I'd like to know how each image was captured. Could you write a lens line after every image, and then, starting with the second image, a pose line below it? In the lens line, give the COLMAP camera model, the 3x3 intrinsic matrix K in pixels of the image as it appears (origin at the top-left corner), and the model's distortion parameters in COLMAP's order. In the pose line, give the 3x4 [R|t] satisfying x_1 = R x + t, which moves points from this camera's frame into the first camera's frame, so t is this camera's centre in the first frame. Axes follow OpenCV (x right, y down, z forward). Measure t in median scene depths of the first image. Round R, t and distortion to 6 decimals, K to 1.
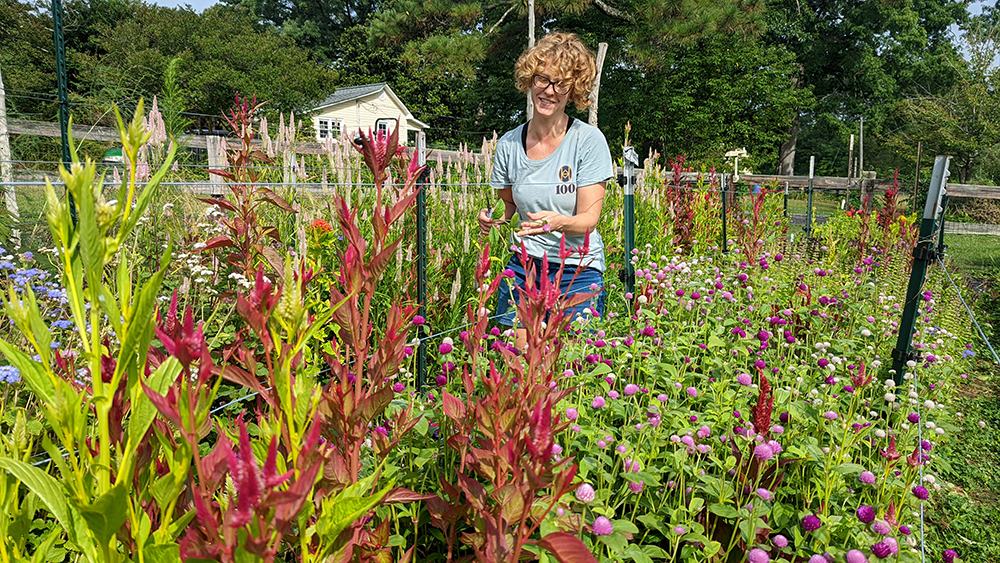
lens RADIAL K [[718.6, 0, 500.0], [0, 718.6, 281.5], [0, 0, 1]] dist [0.000055, -0.000220]
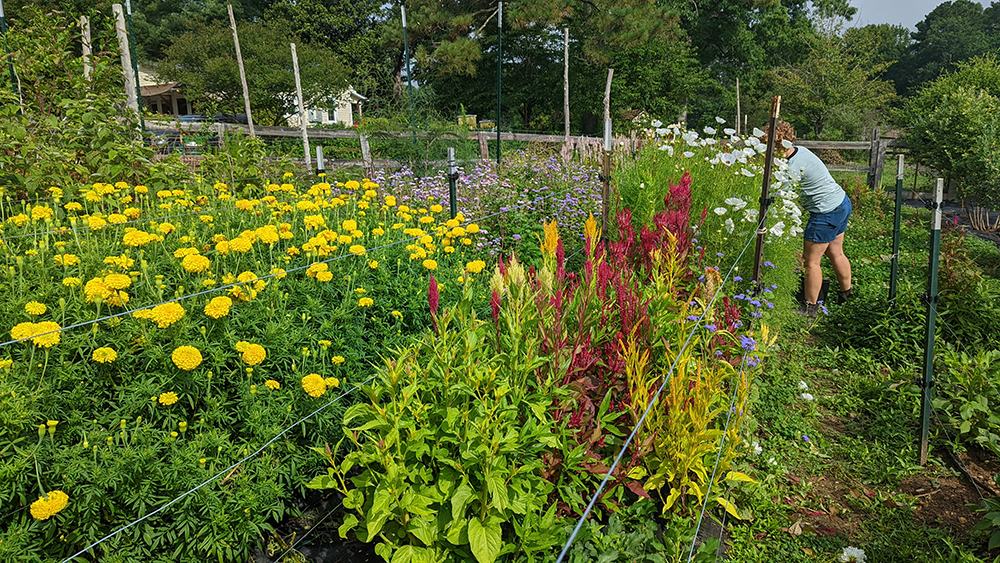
lens RADIAL K [[677.5, 0, 500.0], [0, 677.5, 281.5], [0, 0, 1]] dist [0.001109, 0.000349]
pose [[0.990500, -0.062900, 0.122286, -0.057273], [0.055177, 0.996322, 0.065552, 0.009822], [-0.125959, -0.058182, 0.990328, -0.100831]]
